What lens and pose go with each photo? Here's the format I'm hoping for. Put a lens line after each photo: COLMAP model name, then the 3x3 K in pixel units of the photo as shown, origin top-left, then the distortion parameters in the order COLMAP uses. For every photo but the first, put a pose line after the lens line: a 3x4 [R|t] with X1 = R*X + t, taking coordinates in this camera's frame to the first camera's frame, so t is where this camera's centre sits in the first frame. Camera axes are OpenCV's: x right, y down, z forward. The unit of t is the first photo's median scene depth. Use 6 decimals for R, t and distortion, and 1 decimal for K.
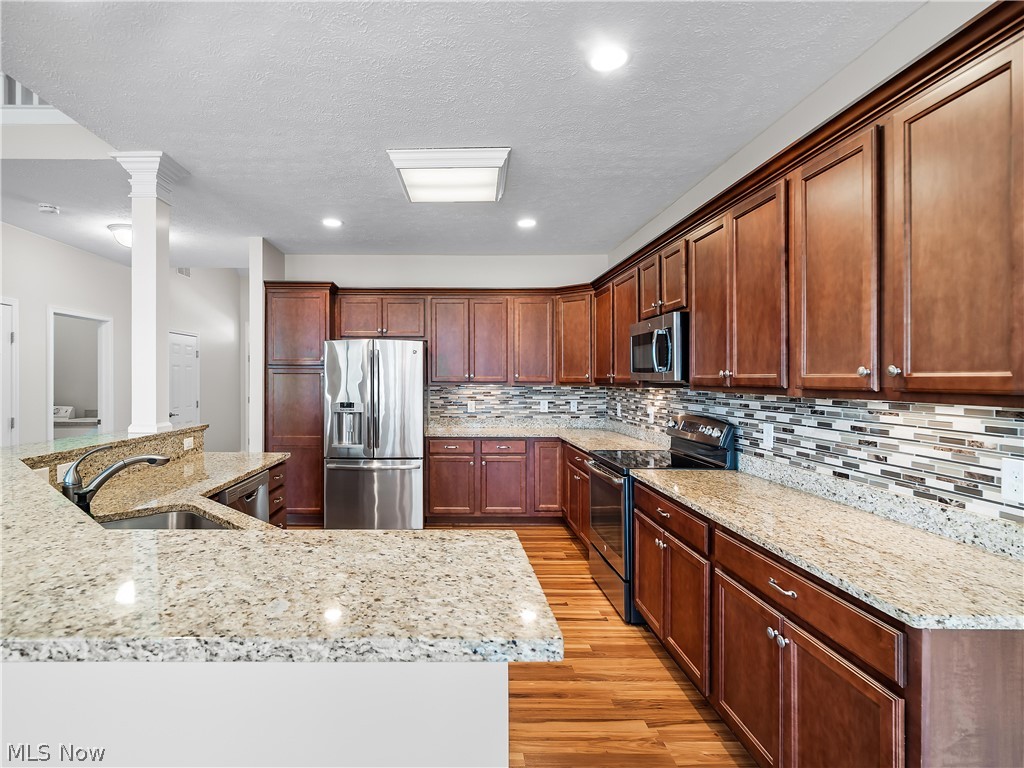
lens RADIAL K [[520.0, 0, 456.8], [0, 520.0, 392.9], [0, 0, 1]] dist [-0.002083, -0.001240]
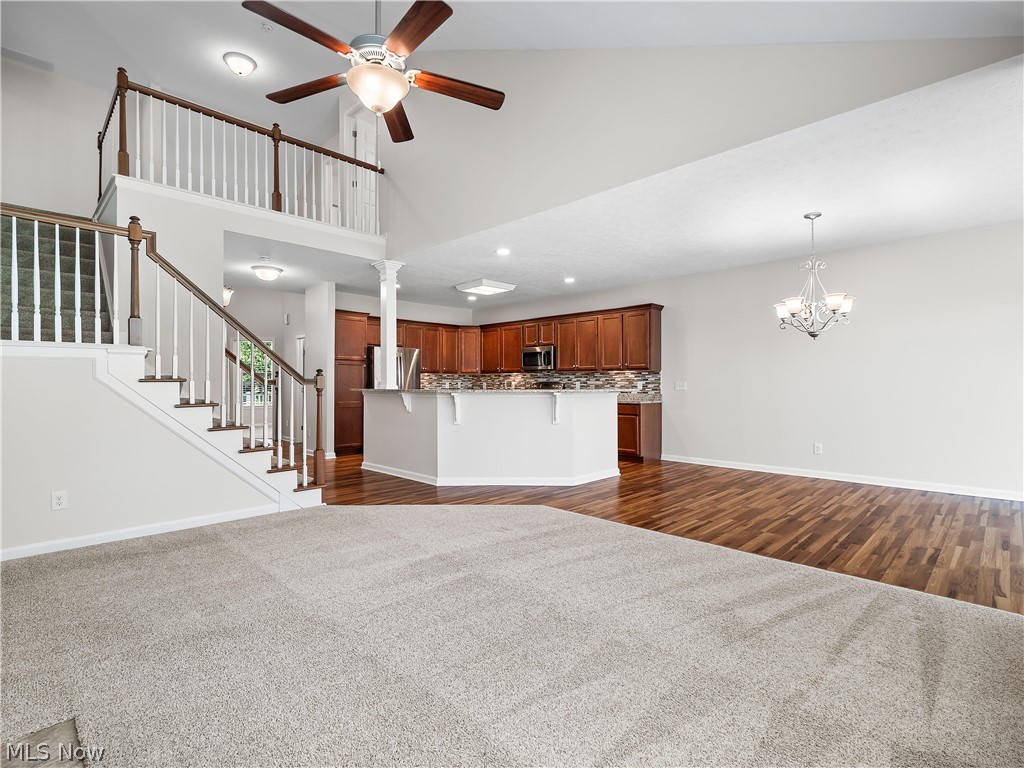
lens RADIAL K [[497.7, 0, 507.8], [0, 497.7, 383.2], [0, 0, 1]] dist [0.000639, -0.001158]
pose [[0.714354, -0.001969, 0.699781, -1.800401], [0.022291, 0.999553, -0.019943, 0.112812], [-0.699429, 0.029845, 0.714079, -0.885989]]
